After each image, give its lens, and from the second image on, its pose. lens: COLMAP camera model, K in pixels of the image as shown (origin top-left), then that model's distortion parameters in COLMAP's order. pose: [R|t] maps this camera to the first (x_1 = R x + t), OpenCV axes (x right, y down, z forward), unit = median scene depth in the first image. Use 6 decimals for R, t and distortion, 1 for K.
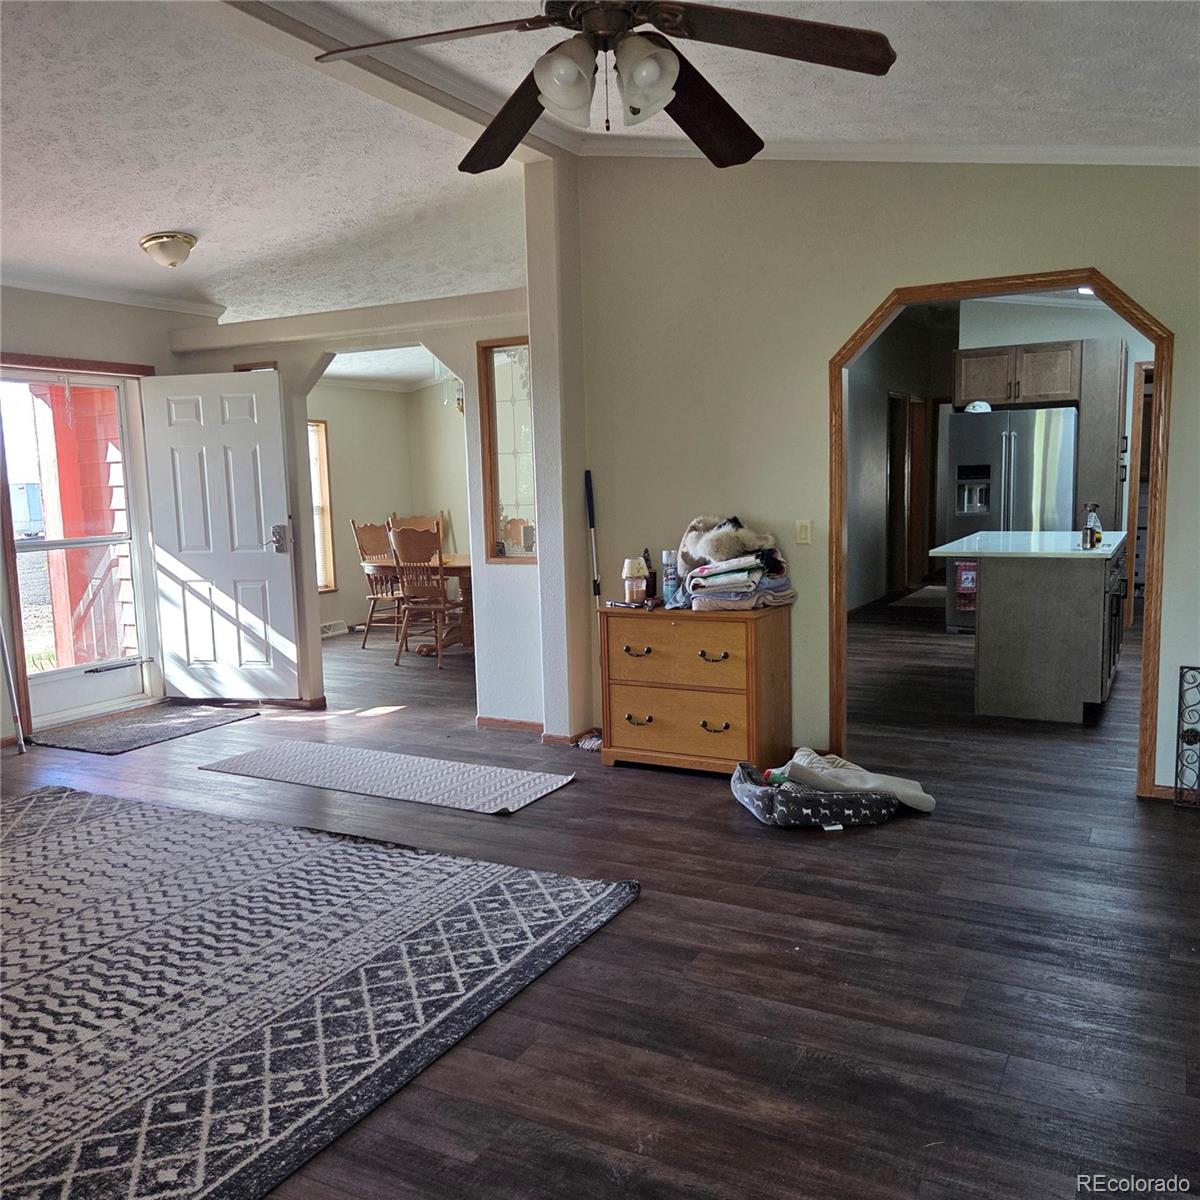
lens RADIAL K [[1064.4, 0, 601.2], [0, 1064.4, 605.0], [0, 0, 1]] dist [0.054108, -0.073686]
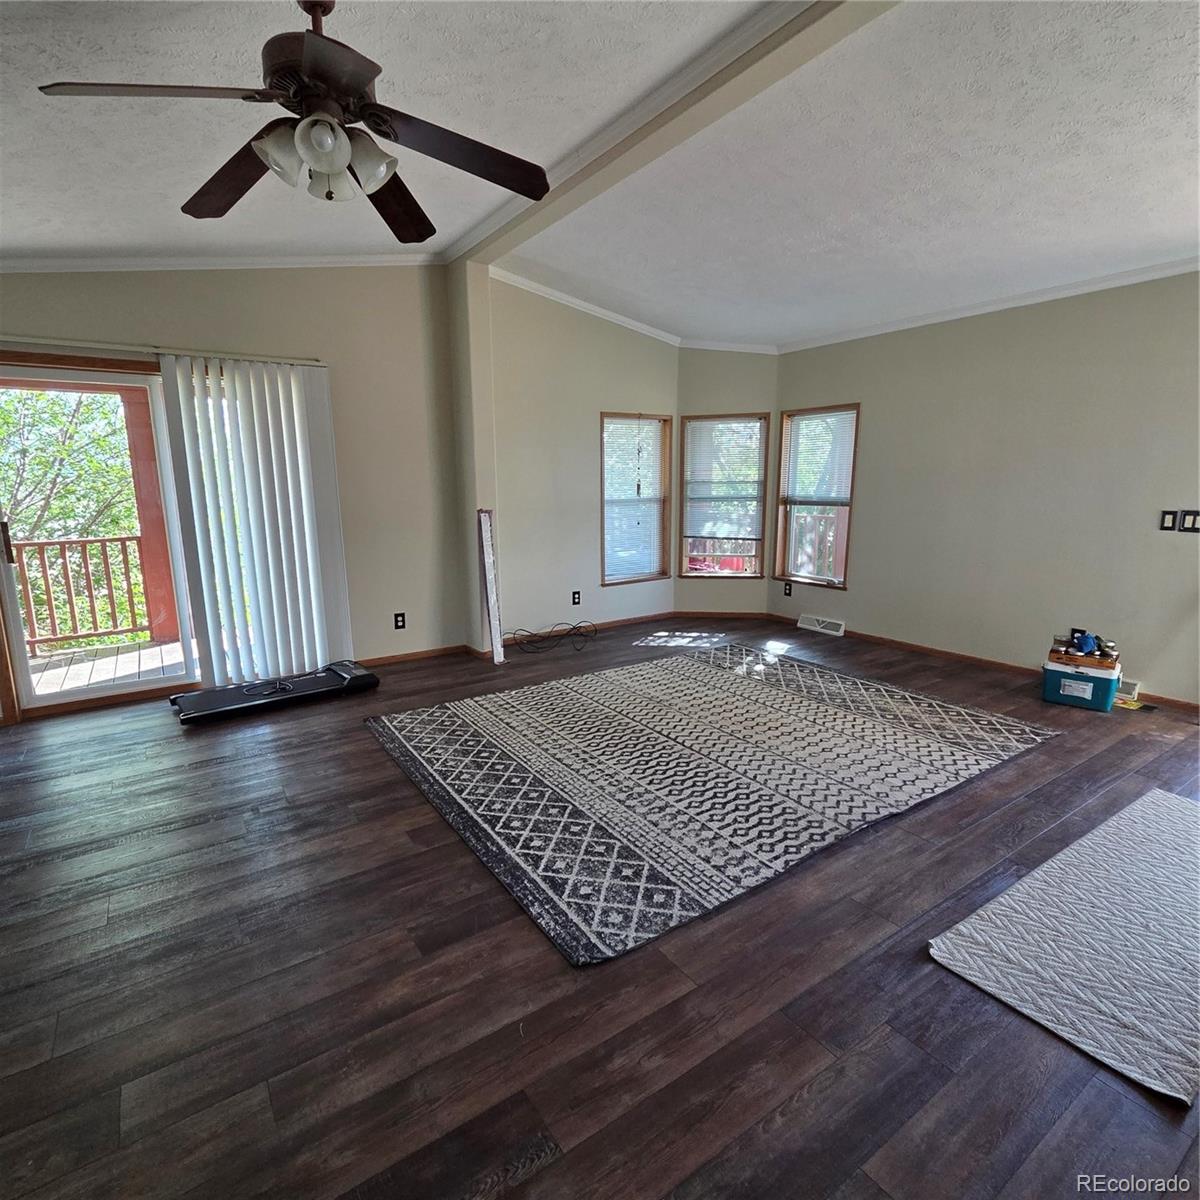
lens RADIAL K [[652.7, 0, 598.0], [0, 652.7, 601.1], [0, 0, 1]] dist [0.006609, -0.001846]
pose [[-0.458194, 0.196341, -0.866896, 0.447877], [-0.086423, 0.960836, 0.263296, -0.163788], [0.884641, 0.195561, -0.423280, 1.226078]]
